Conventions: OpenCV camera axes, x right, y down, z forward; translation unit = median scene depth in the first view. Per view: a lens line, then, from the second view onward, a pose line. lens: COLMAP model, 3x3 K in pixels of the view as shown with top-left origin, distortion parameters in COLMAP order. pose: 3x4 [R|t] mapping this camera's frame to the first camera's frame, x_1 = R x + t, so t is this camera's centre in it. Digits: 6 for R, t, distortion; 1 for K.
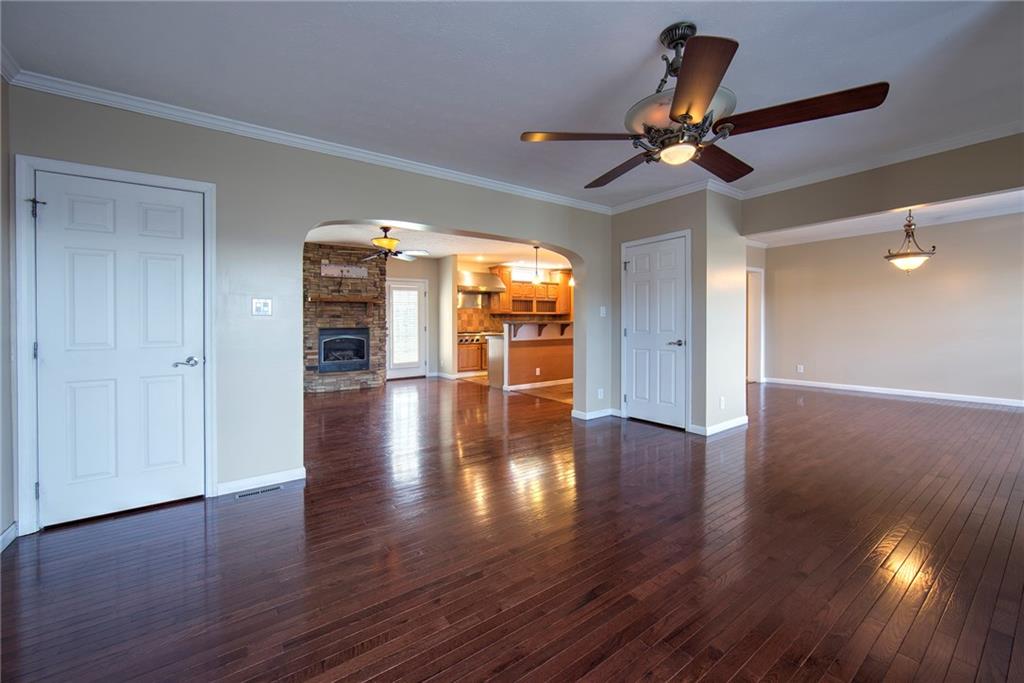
lens RADIAL K [[407.6, 0, 498.2], [0, 407.6, 327.9], [0, 0, 1]] dist [-0.012917, 0.000521]
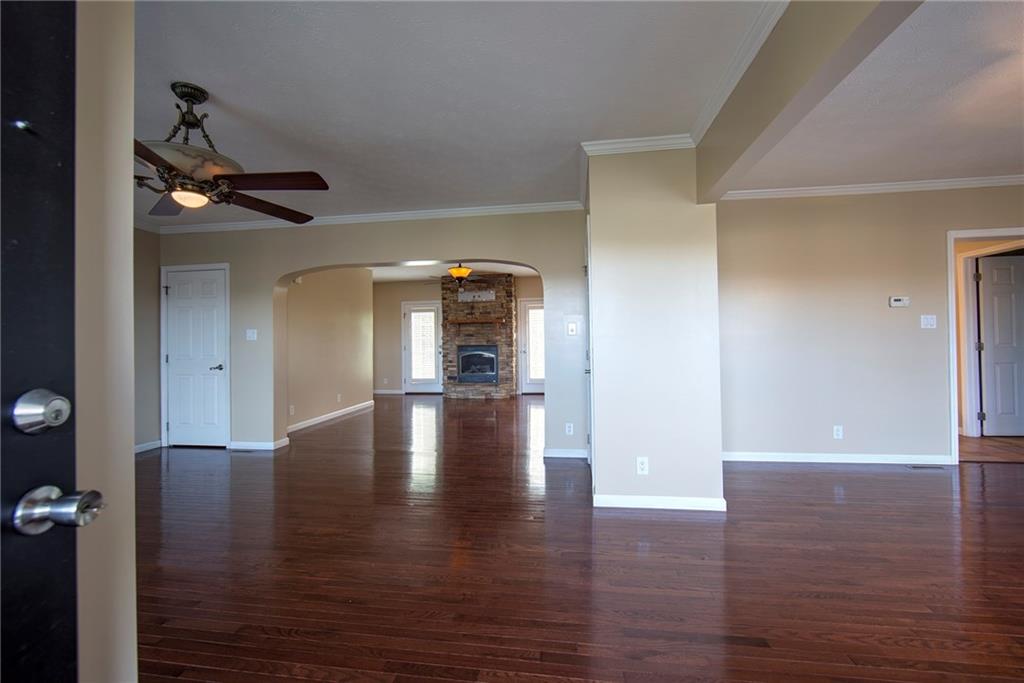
lens RADIAL K [[407.6, 0, 505.8], [0, 407.6, 332.5], [0, 0, 1]] dist [-0.012917, 0.000521]
pose [[0.727781, -0.016833, -0.685603, 0.472018], [0.000478, 0.999711, -0.024038, -0.007810], [0.685810, 0.017166, 0.727578, 0.204592]]
